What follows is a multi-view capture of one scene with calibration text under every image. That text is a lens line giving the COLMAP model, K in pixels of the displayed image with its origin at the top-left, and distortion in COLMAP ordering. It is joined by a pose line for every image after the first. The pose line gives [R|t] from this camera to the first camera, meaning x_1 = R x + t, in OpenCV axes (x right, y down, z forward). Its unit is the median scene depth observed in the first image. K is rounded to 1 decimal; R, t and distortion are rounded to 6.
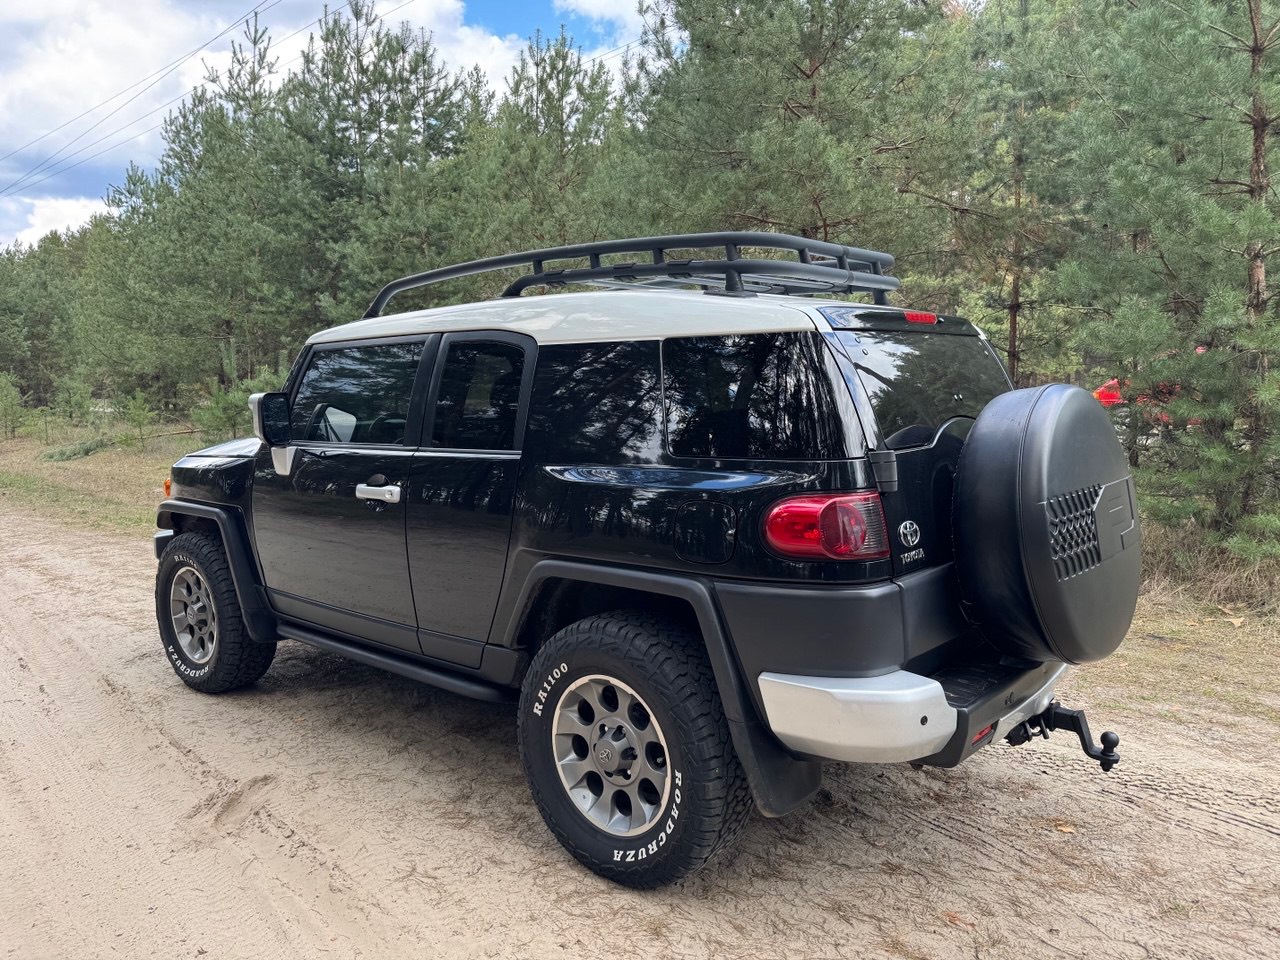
lens RADIAL K [[889.2, 0, 640.0], [0, 889.2, 480.0], [0, 0, 1]] dist [-0.001461, -0.002906]
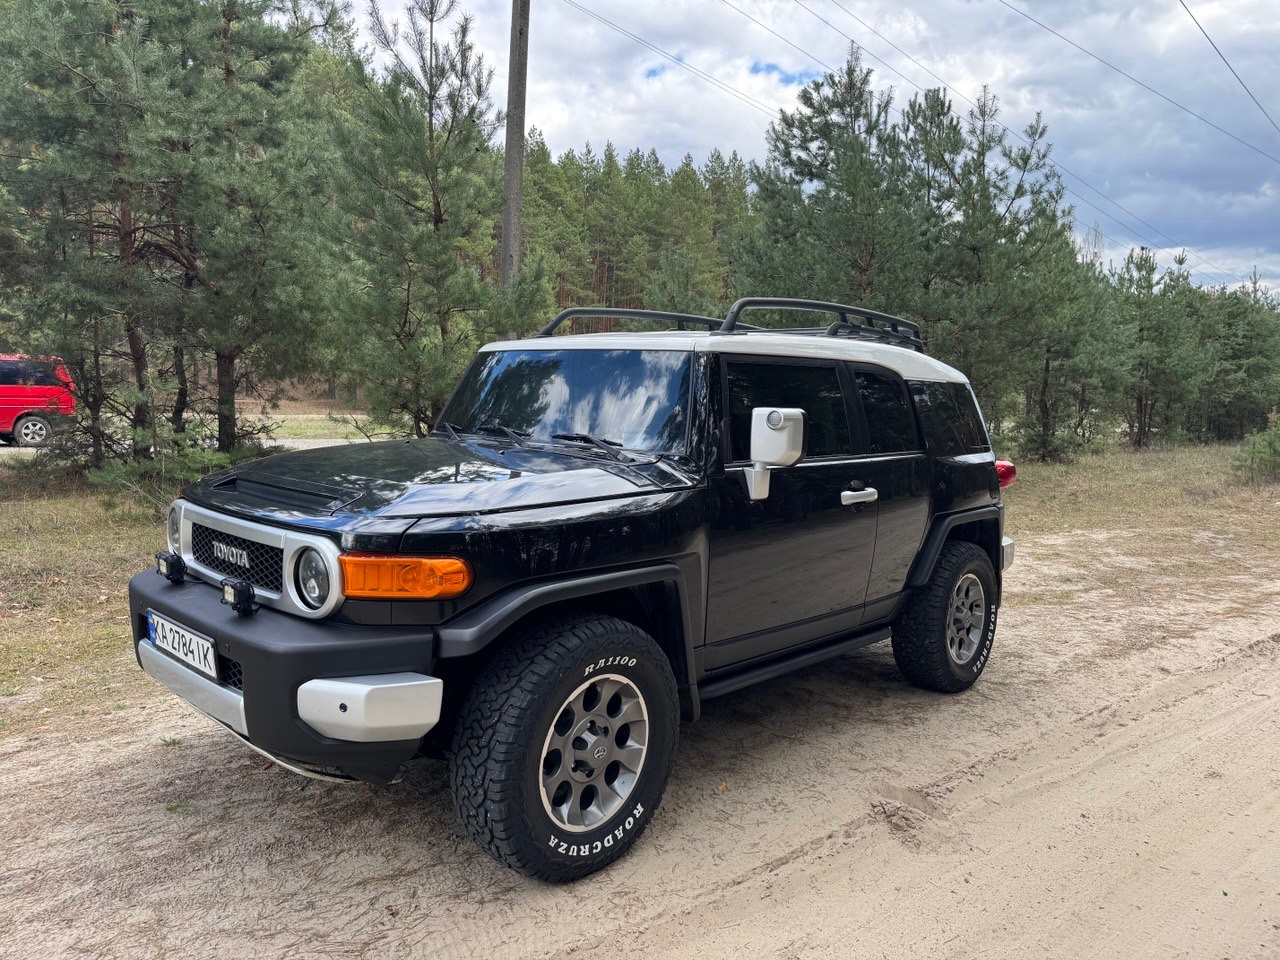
lens RADIAL K [[885.3, 0, 632.7], [0, 885.3, 506.9], [0, 0, 1]] dist [0.020347, -0.029189]
pose [[0.072863, -0.098023, 0.992513, -1.584336], [0.075119, 0.992871, 0.092543, -0.108983], [-0.994509, 0.067813, 0.079707, 1.313045]]
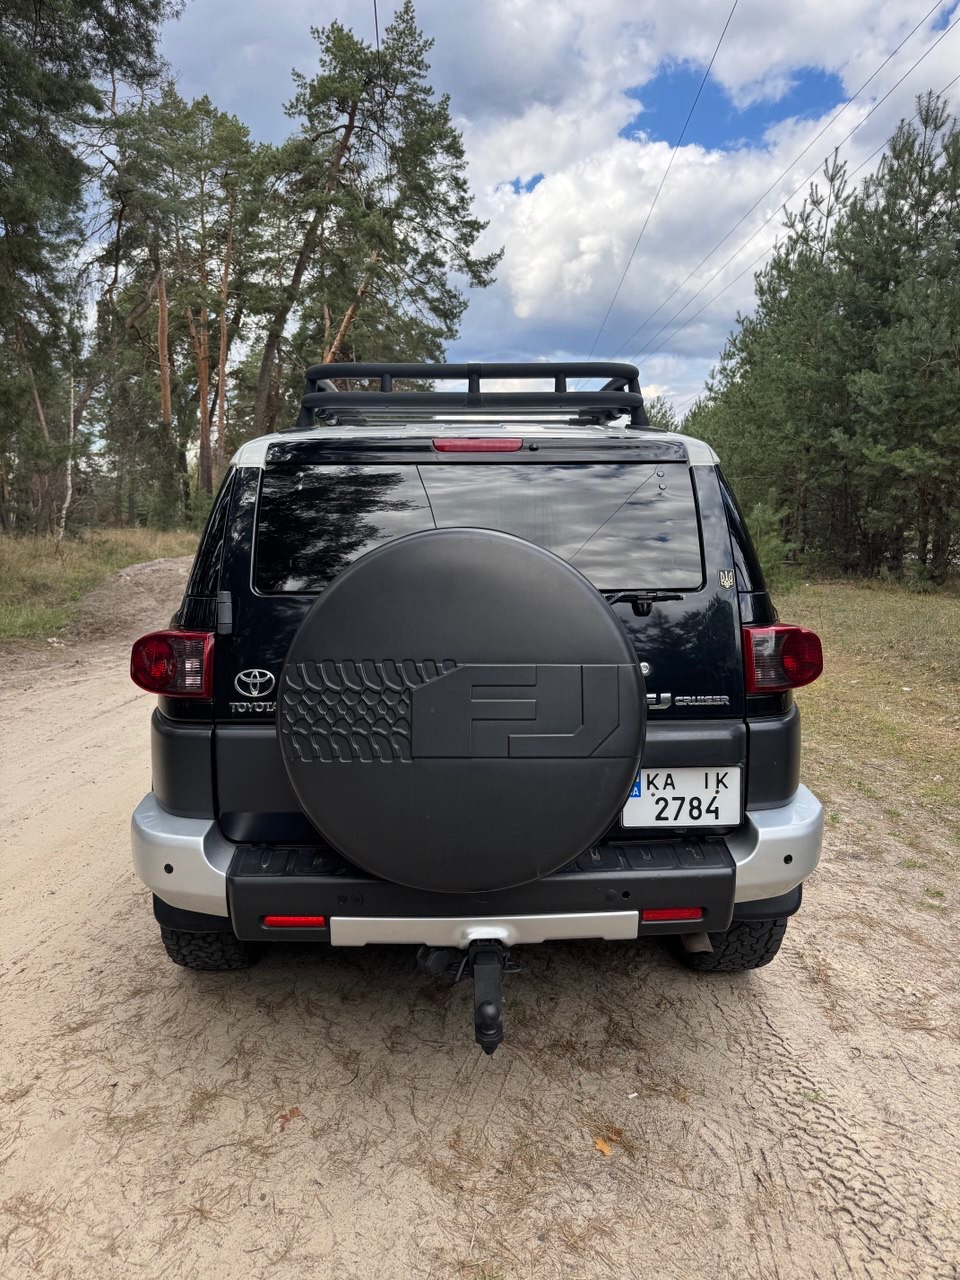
lens RADIAL K [[885.3, 0, 480.0], [0, 885.3, 640.0], [0, 0, 1]] dist [0.020347, -0.029189]
pose [[0.673699, 0.115268, -0.729961, 0.884978], [-0.097228, 0.993000, 0.067071, -0.055512], [0.732582, 0.025786, 0.680190, 0.419035]]
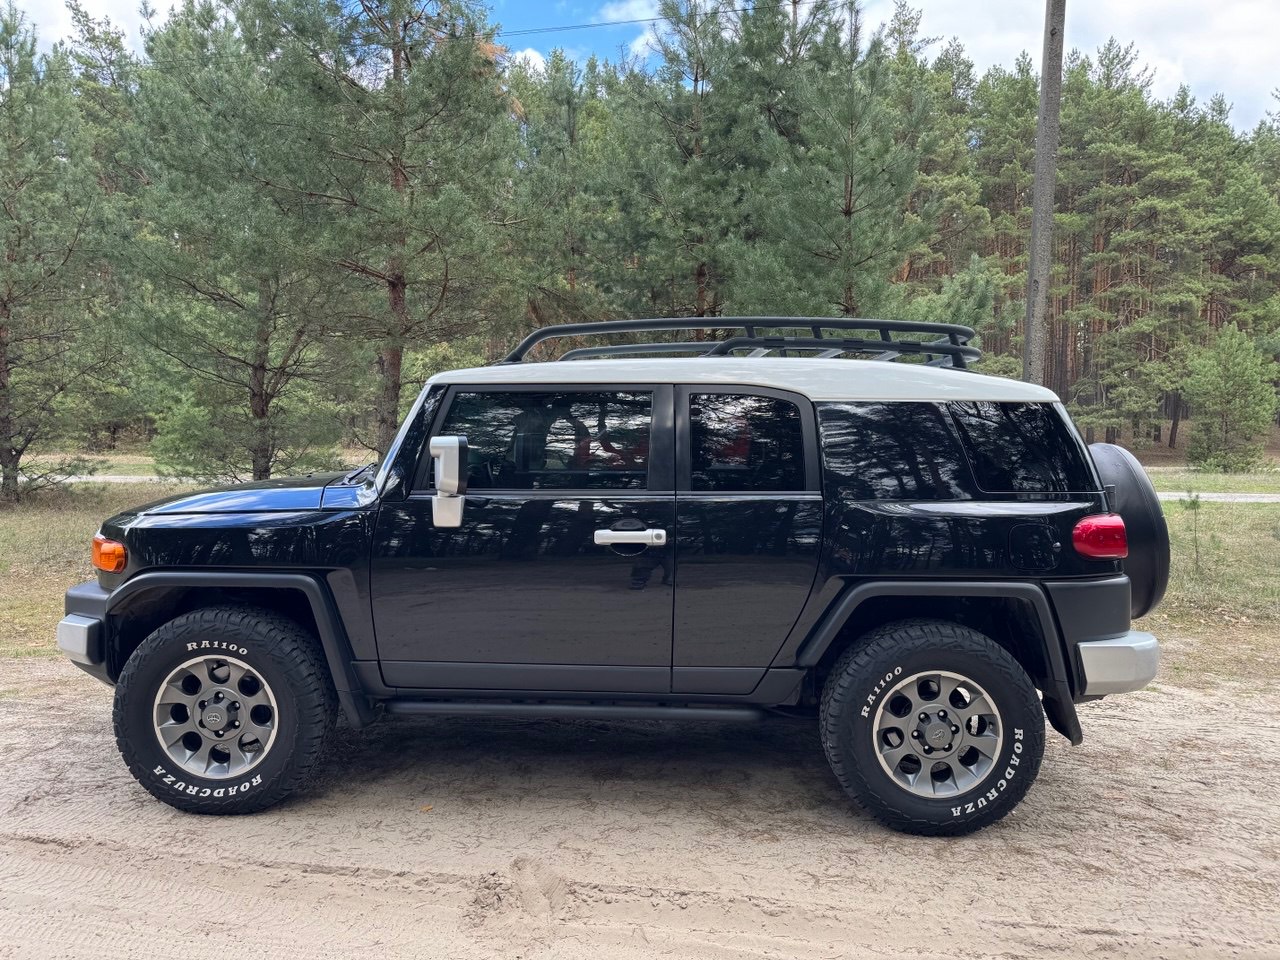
lens RADIAL K [[885.3, 0, 632.7], [0, 885.3, 506.9], [0, 0, 1]] dist [0.020347, -0.029189]
pose [[0.789603, -0.020210, 0.613285, -0.984359], [0.039540, 0.999056, -0.017985, -0.002547], [-0.612343, 0.038450, 0.789657, 0.234600]]
